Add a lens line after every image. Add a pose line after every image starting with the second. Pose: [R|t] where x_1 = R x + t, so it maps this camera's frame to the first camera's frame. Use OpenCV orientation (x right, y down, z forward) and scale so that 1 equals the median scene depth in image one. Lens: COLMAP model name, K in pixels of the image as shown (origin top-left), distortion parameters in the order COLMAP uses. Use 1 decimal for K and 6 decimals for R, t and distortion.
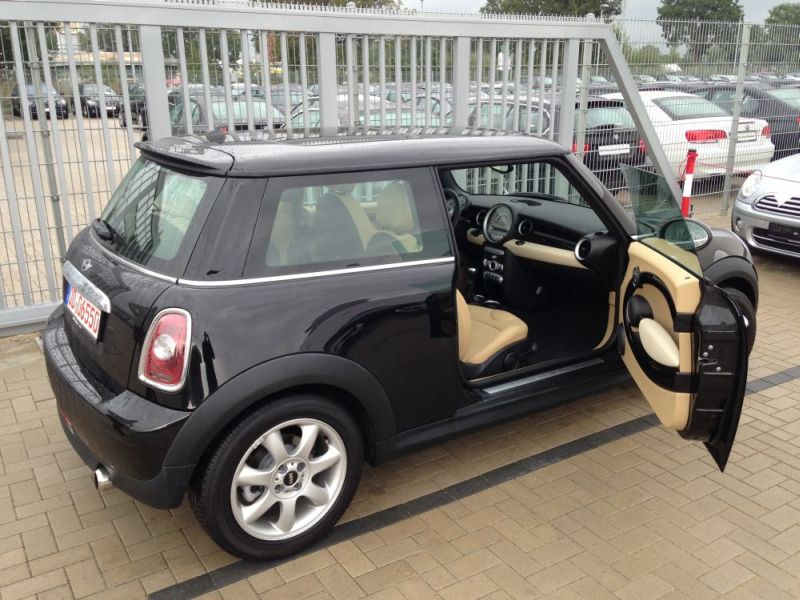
lens RADIAL K [[730.5, 0, 400.0], [0, 730.5, 300.0], [0, 0, 1]] dist [0.095374, -0.010755]
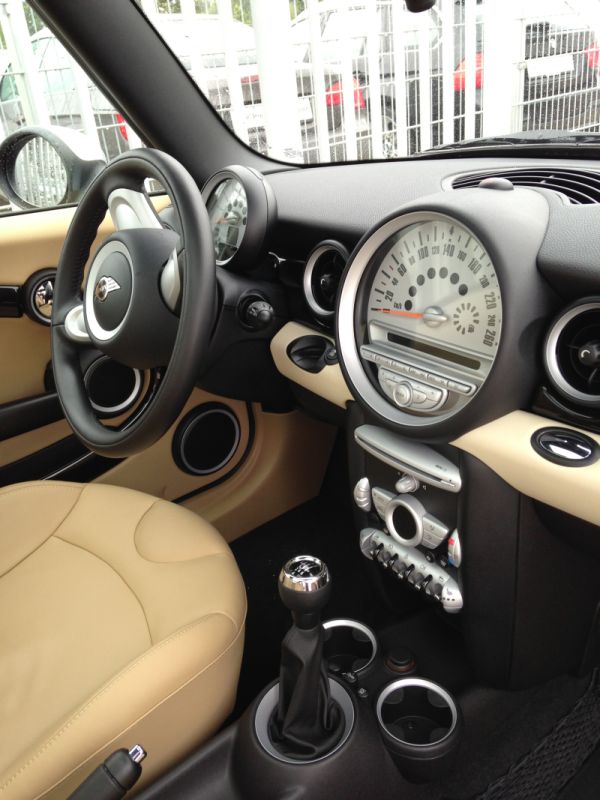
lens RADIAL K [[736.0, 0, 325.1], [0, 736.0, 398.3], [0, 0, 1]] dist [0.107323, -0.008410]
pose [[0.993152, -0.108119, 0.044271, 0.101930], [0.099859, 0.982263, 0.158708, -0.117590], [-0.060645, -0.153200, 0.986333, 0.820003]]
